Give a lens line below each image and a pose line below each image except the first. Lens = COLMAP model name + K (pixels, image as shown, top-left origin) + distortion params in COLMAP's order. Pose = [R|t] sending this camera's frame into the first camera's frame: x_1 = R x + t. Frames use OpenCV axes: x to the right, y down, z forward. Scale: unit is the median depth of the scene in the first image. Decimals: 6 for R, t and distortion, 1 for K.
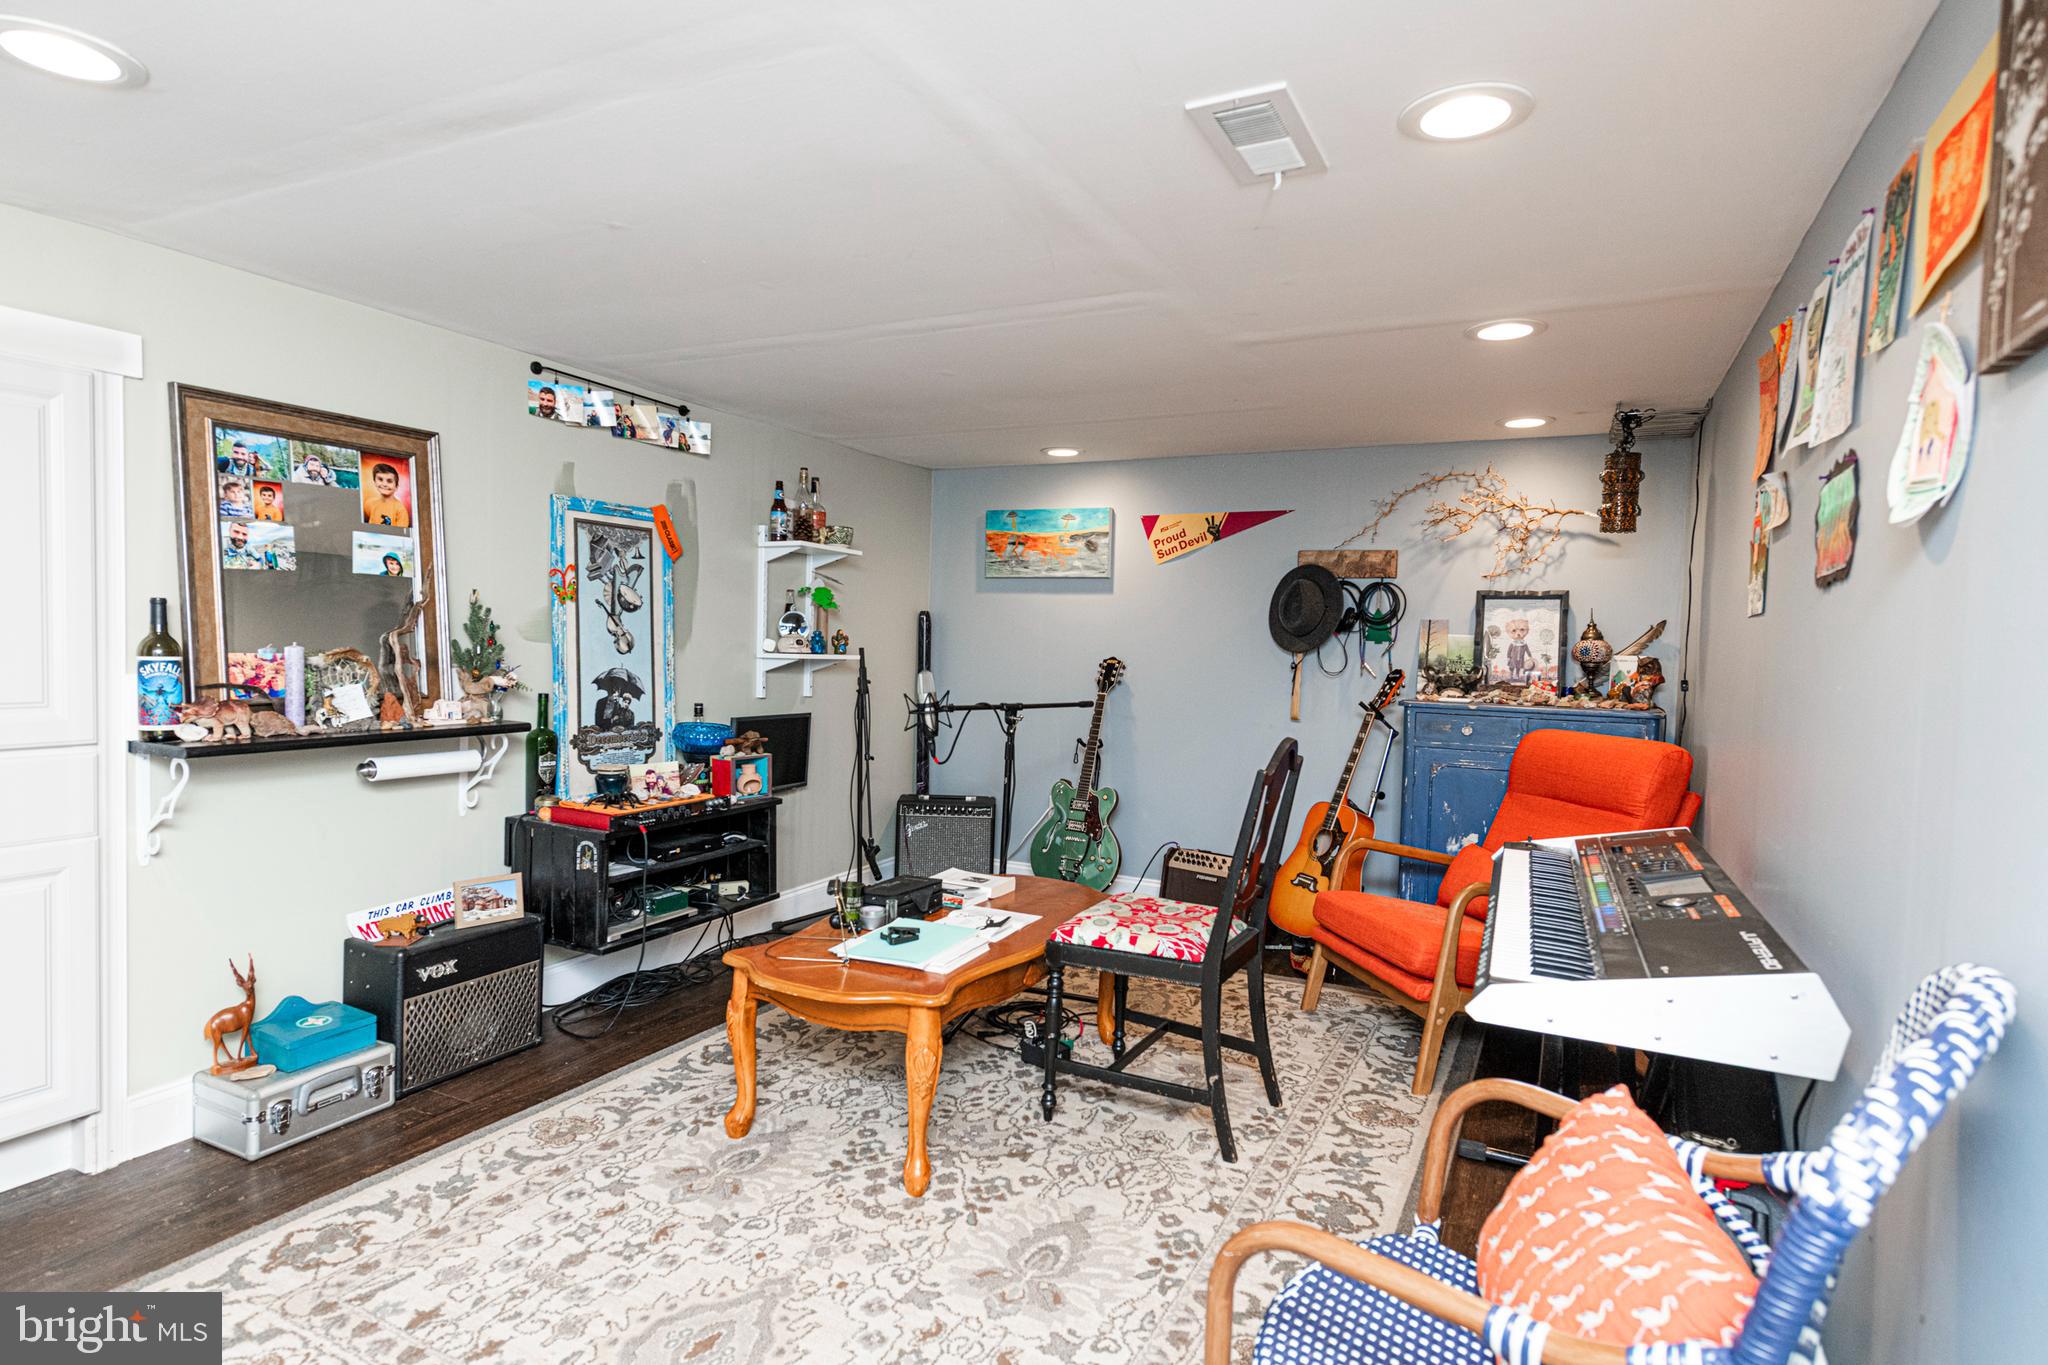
lens RADIAL K [[1065.3, 0, 1021.3], [0, 1065.3, 703.3], [0, 0, 1]] dist [0.000641, 0.000169]
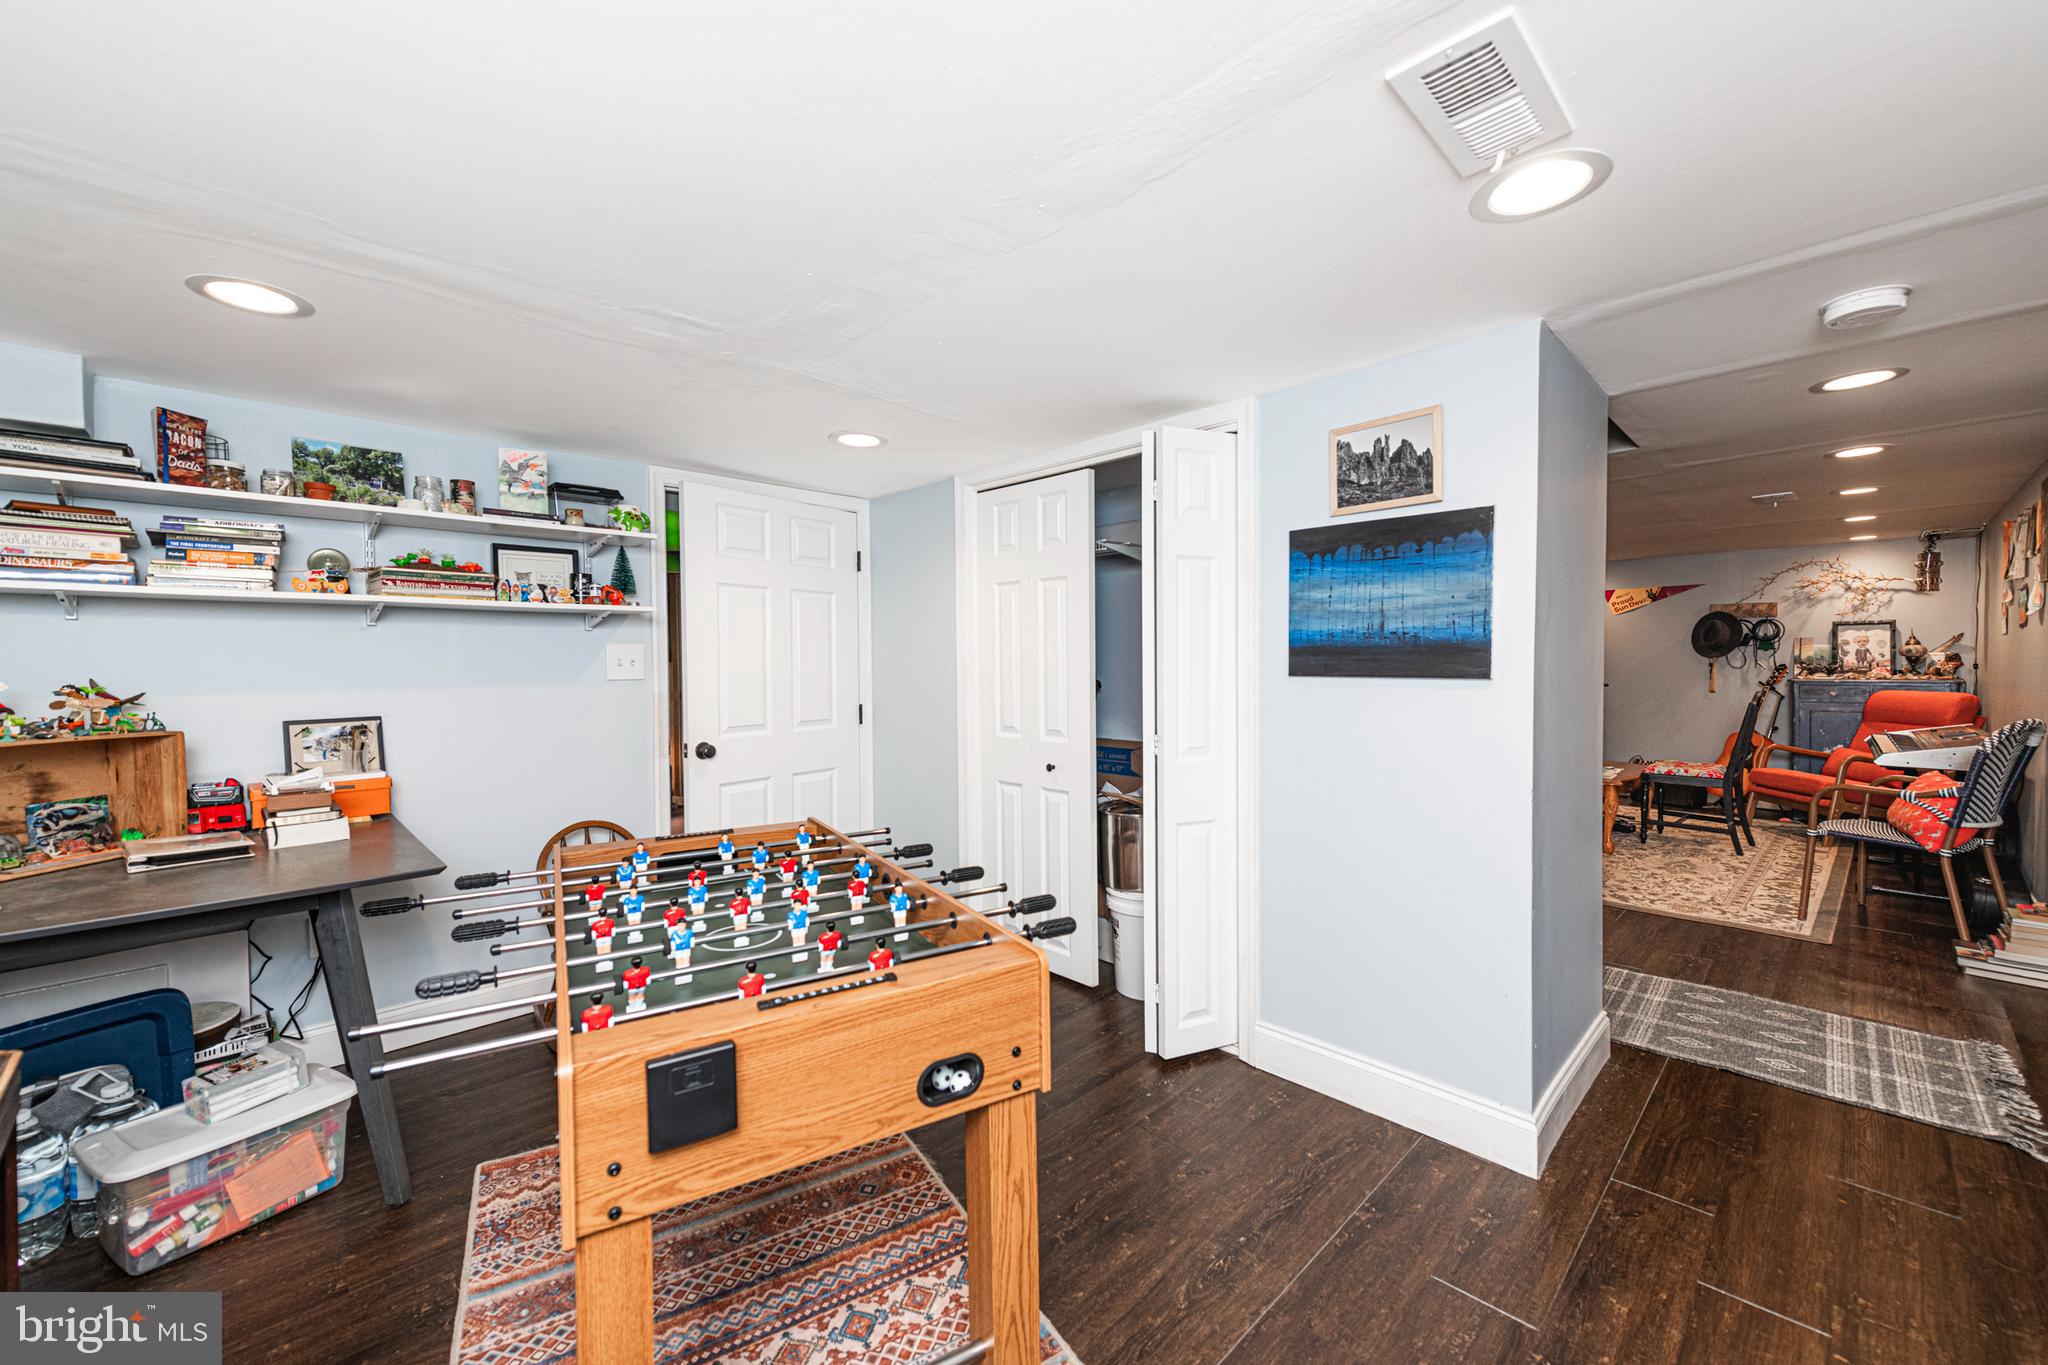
lens RADIAL K [[799.6, 0, 1025.9], [0, 799.6, 686.8], [0, 0, 1]] dist [0.017077, -0.004791]
pose [[0.944050, -0.028833, -0.328540, -0.477113], [0.020280, 0.999361, -0.029432, 0.025789], [0.329179, 0.021122, 0.944031, -0.869430]]
